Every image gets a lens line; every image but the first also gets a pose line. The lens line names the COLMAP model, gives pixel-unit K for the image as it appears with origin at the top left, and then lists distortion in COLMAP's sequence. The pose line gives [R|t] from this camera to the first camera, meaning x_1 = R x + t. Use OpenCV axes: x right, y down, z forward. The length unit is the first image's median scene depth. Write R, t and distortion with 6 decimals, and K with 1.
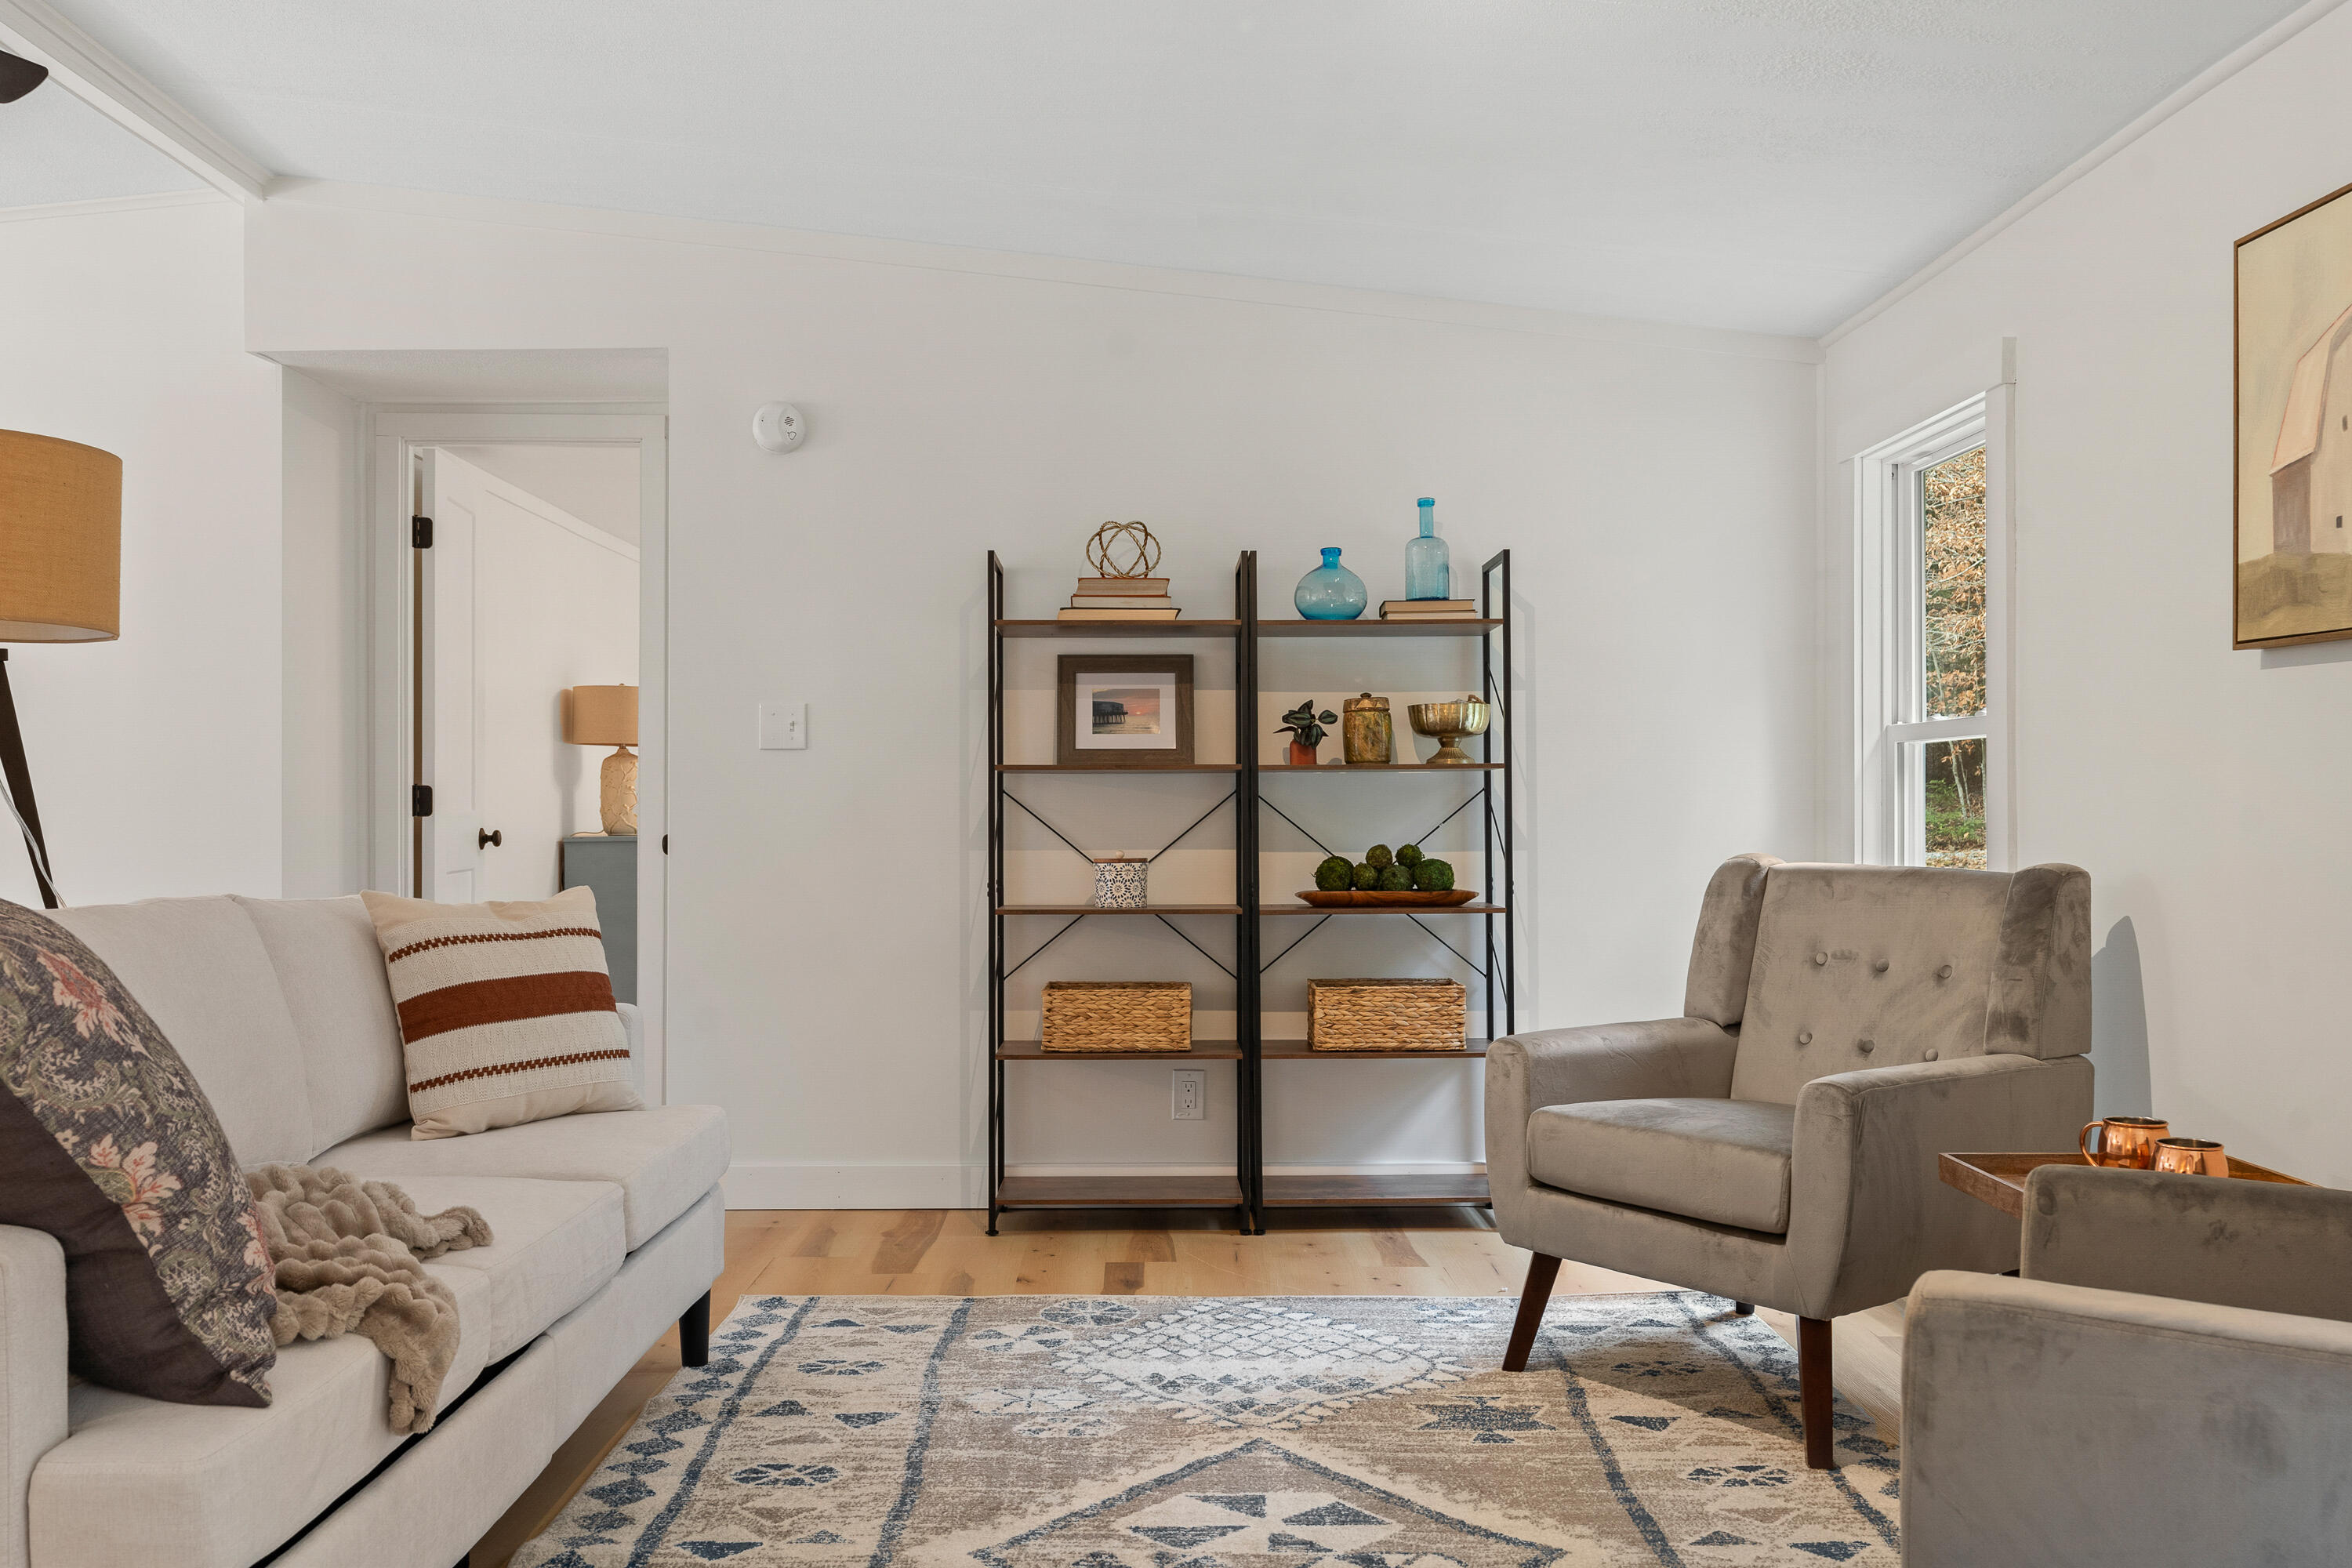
lens RADIAL K [[1961.7, 0, 1186.2], [0, 1961.7, 788.6], [0, 0, 1]] dist [-0.010777, -0.002338]
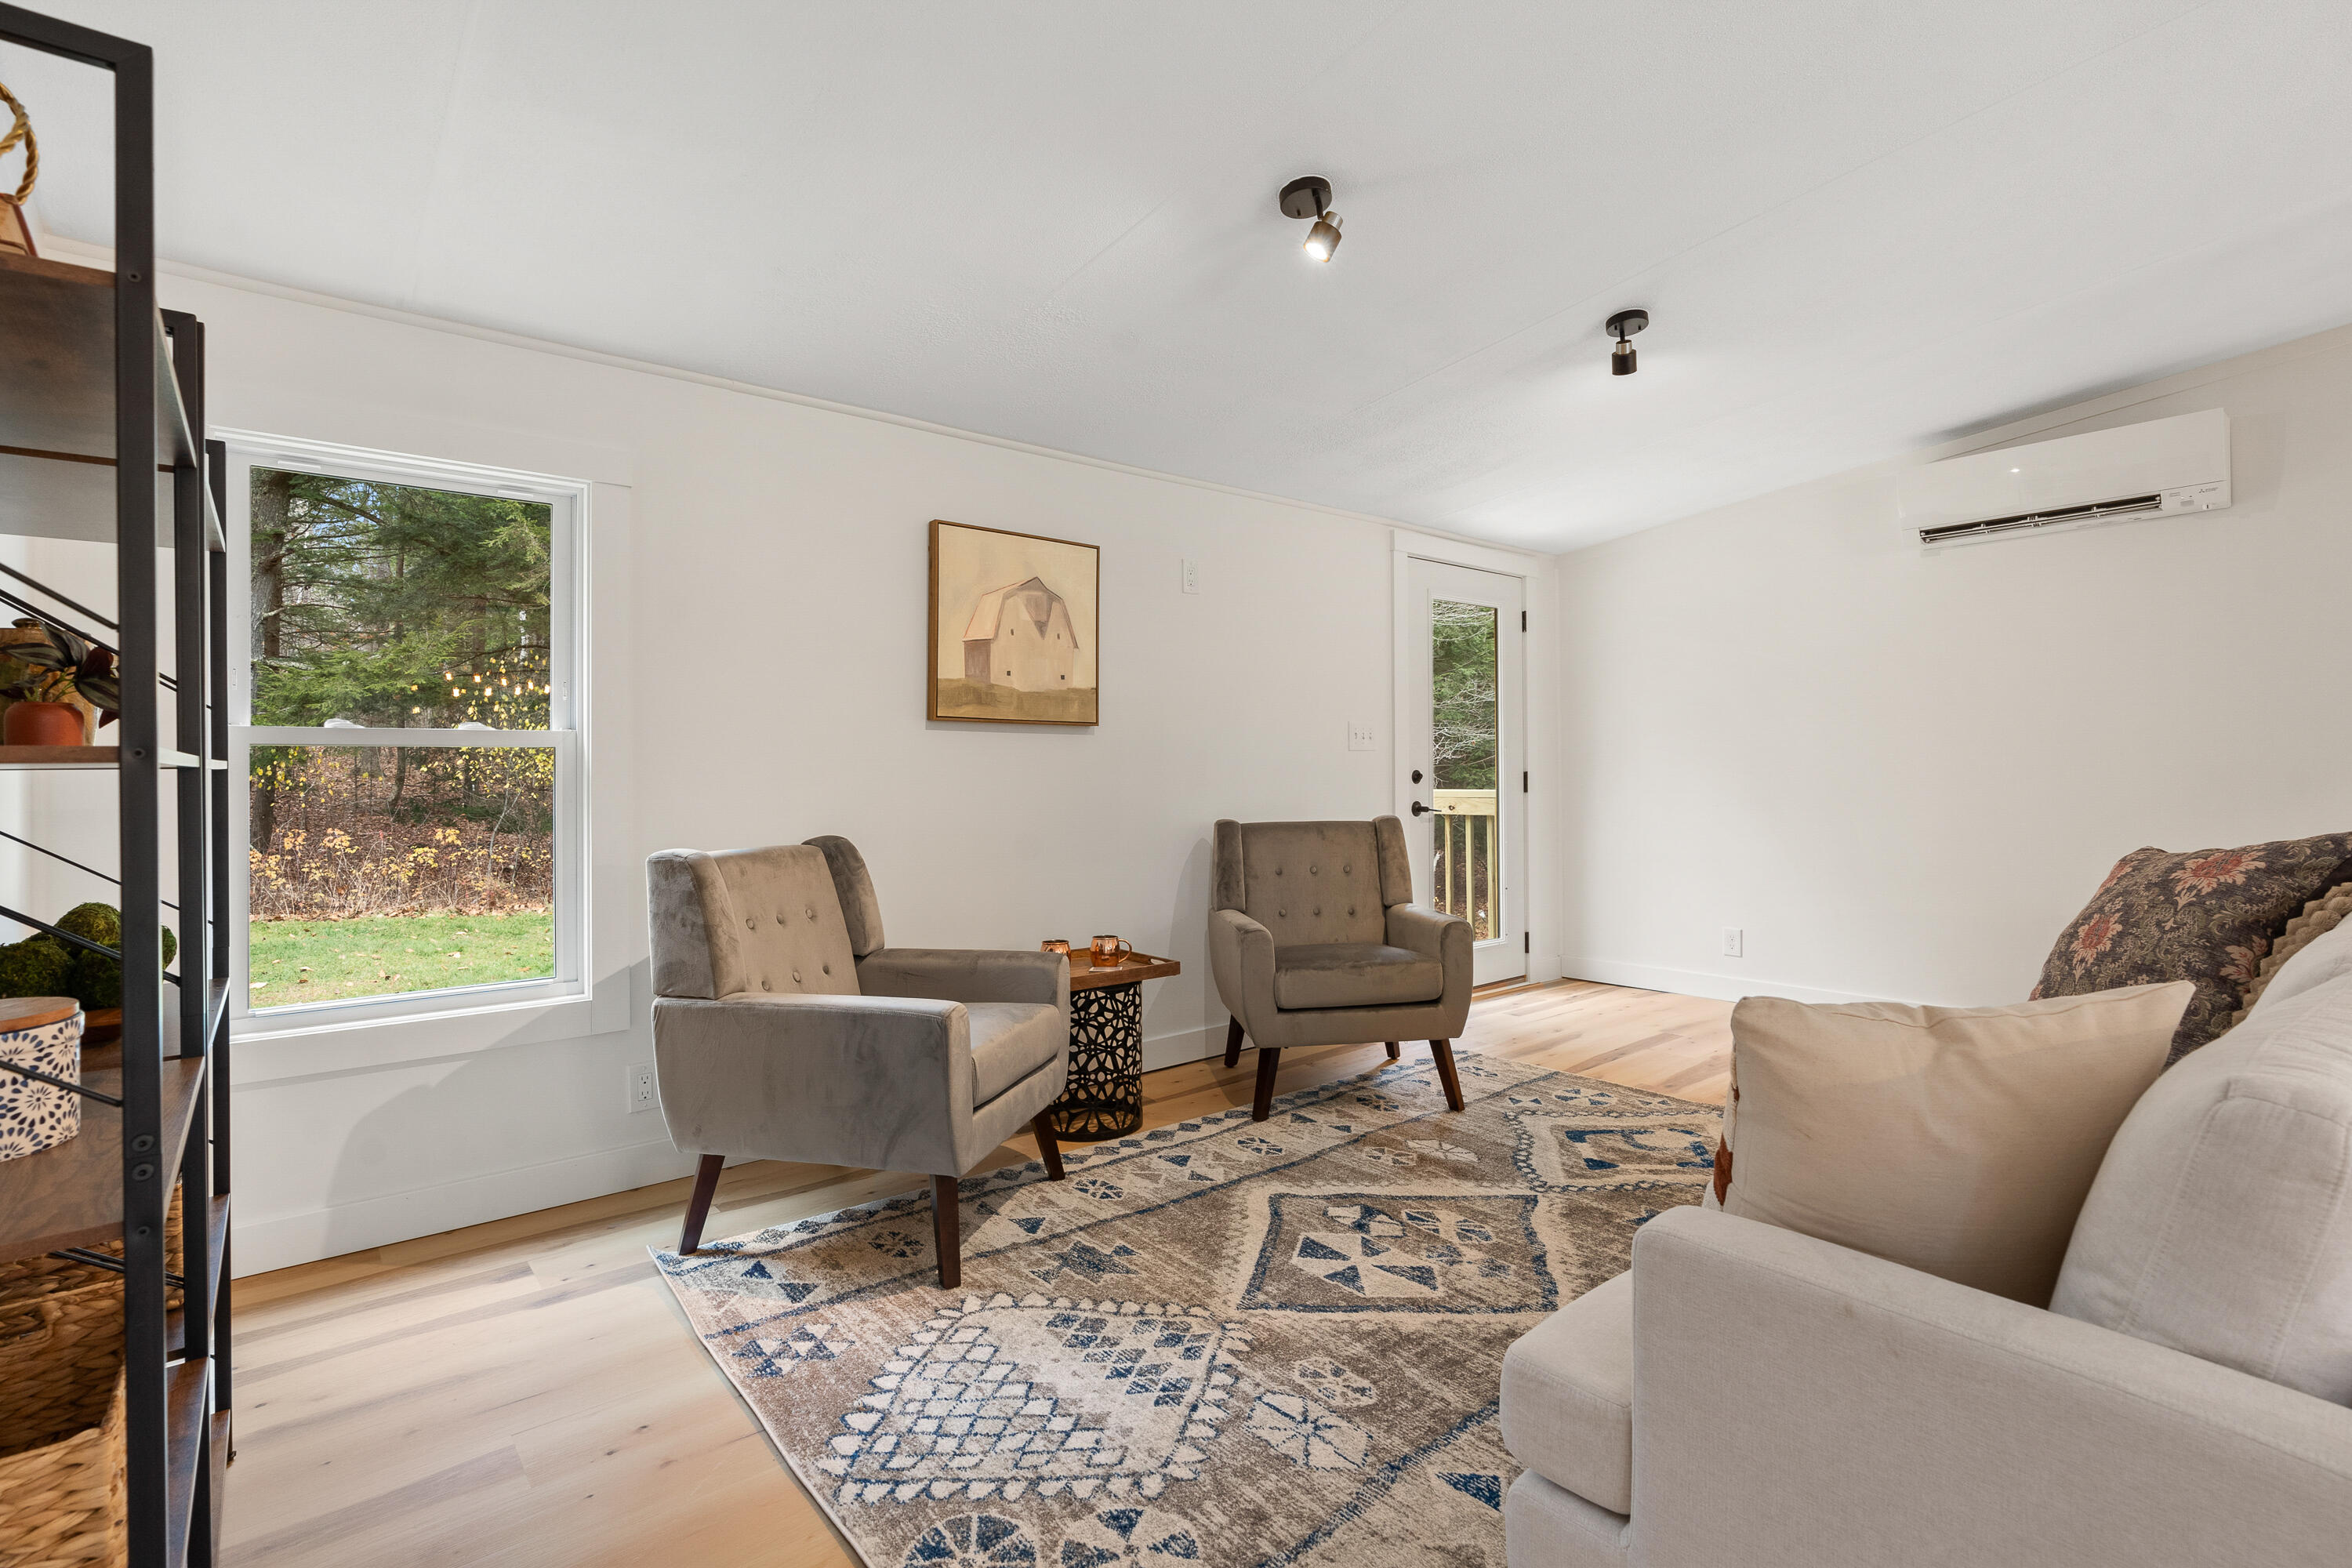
lens RADIAL K [[1081.2, 0, 1195.5], [0, 1081.2, 772.3], [0, 0, 1]] dist [-0.004016, 0.001361]
pose [[-0.622543, 0.004172, 0.782575, -0.482300], [0.000200, 0.999987, -0.005172, -0.010344], [-0.782586, -0.003064, -0.622535, 1.427572]]
